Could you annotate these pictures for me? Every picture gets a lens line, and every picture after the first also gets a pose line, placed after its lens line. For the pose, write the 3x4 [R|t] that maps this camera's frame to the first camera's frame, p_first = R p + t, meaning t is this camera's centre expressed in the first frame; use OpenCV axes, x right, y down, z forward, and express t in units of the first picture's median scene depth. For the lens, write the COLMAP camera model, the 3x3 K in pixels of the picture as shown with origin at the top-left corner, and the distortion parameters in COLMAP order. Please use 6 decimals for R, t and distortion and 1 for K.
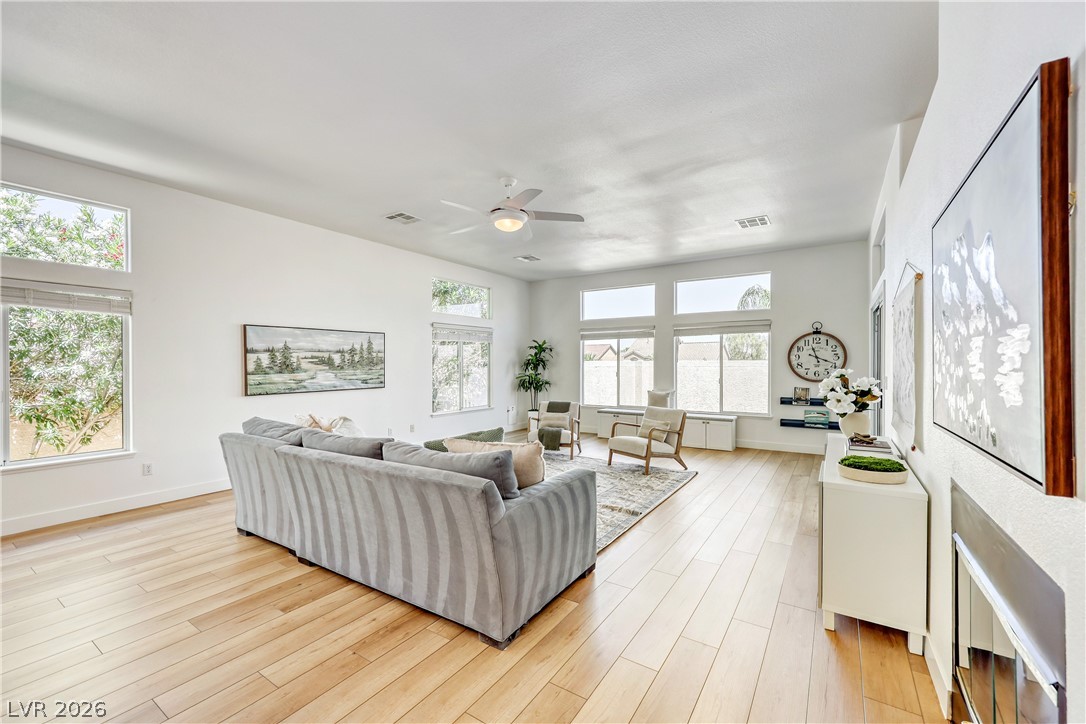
lens RADIAL K [[445.1, 0, 532.4], [0, 445.1, 365.0], [0, 0, 1]] dist [0.002561, -0.000441]
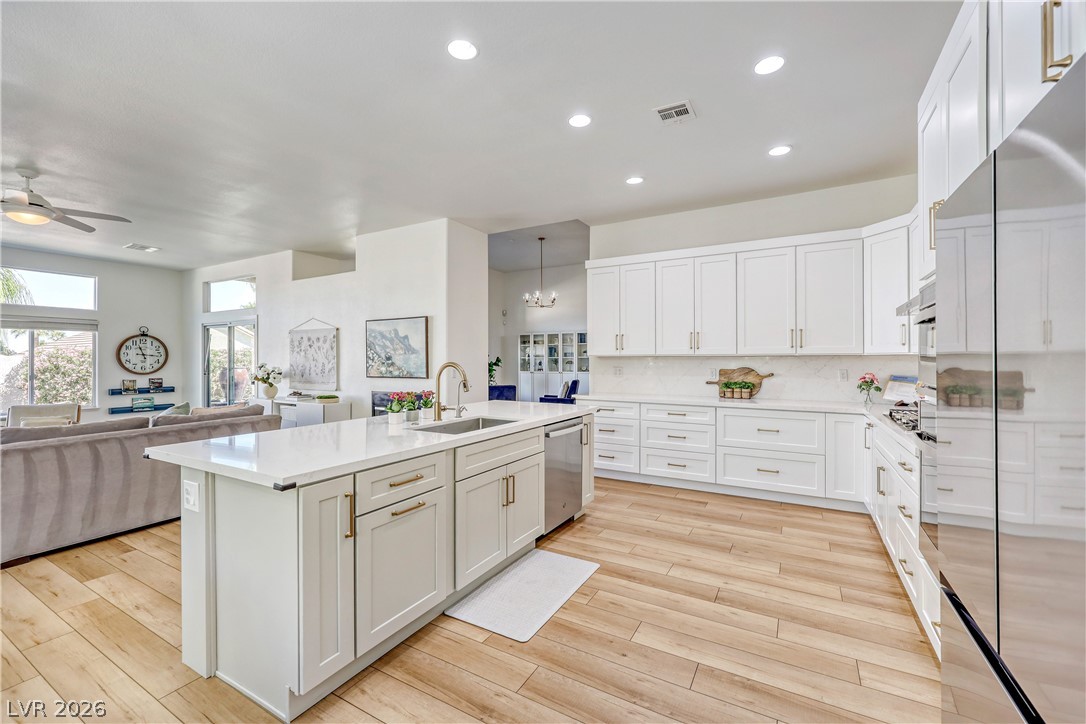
lens RADIAL K [[445.1, 0, 552.8], [0, 445.1, 362.6], [0, 0, 1]] dist [0.002561, -0.000441]
pose [[-0.088566, -0.002658, 0.996067, -0.703652], [0.001447, 0.999995, 0.002797, 0.002529], [-0.996069, 0.001689, -0.088562, -0.035248]]
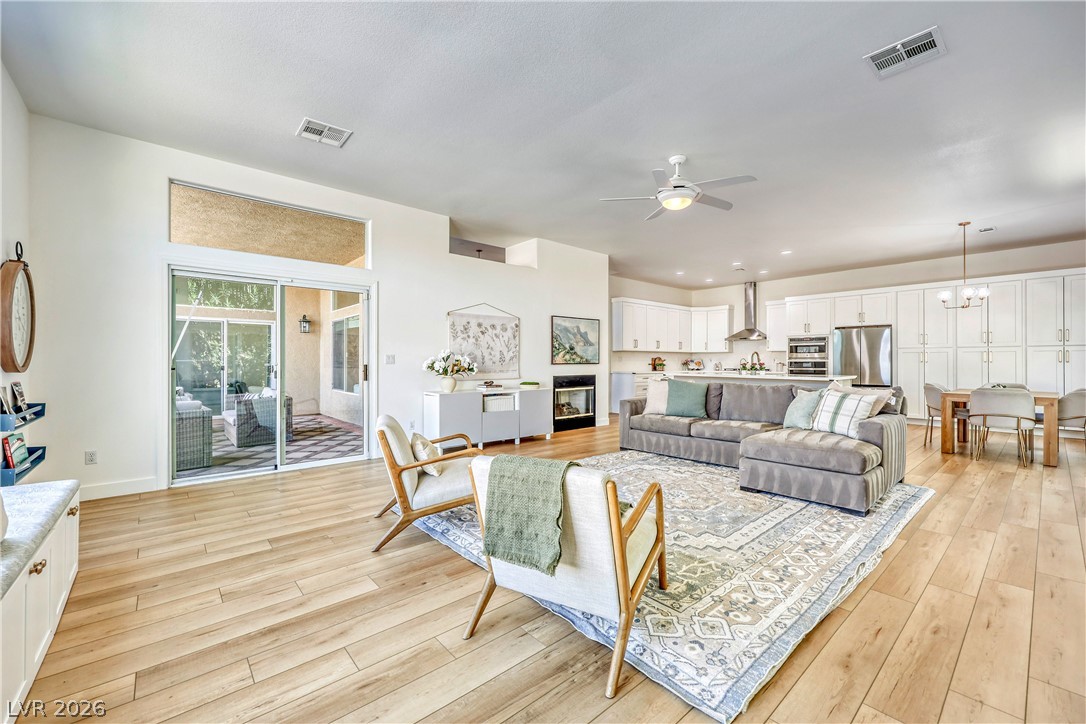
lens RADIAL K [[445.1, 0, 535.3], [0, 445.1, 364.2], [0, 0, 1]] dist [0.002561, -0.000441]
pose [[-0.967015, -0.005334, 0.254665, -0.000969], [-0.002804, 0.999943, 0.010297, 0.023187], [-0.254706, 0.009243, -0.966974, 1.291423]]
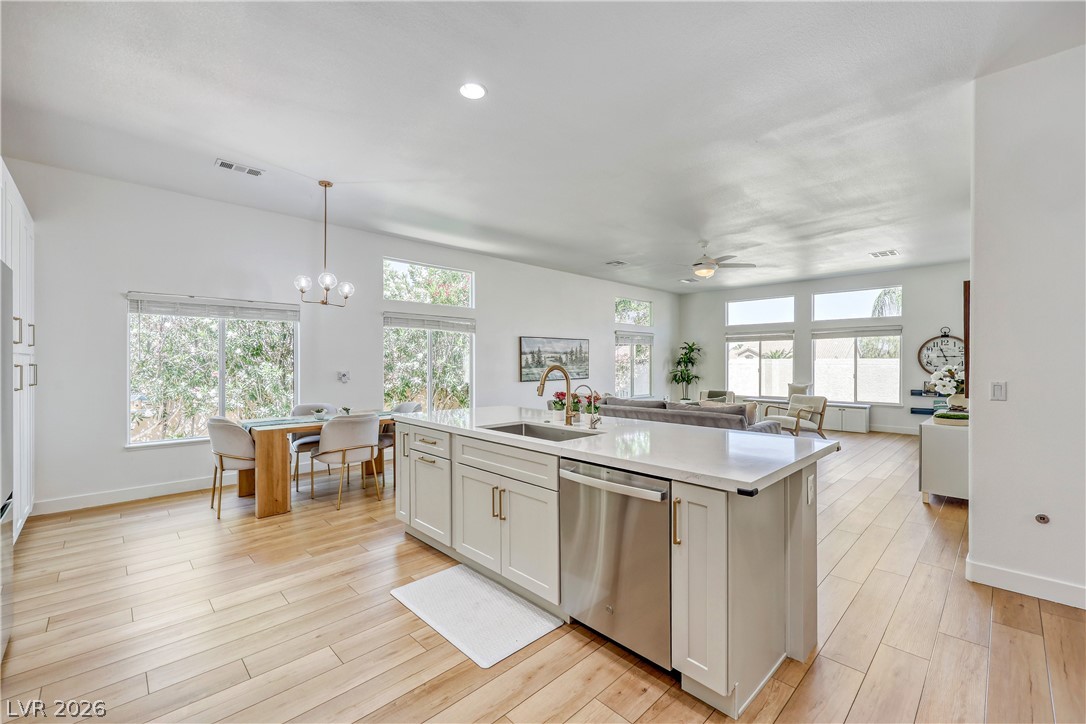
lens RADIAL K [[445.1, 0, 542.6], [0, 445.1, 359.4], [0, 0, 1]] dist [0.002561, -0.000441]
pose [[0.979675, 0.000641, -0.200589, -0.184673], [-0.001888, 0.999980, -0.006025, -0.000324], [0.200581, 0.006281, 0.979657, -0.396350]]
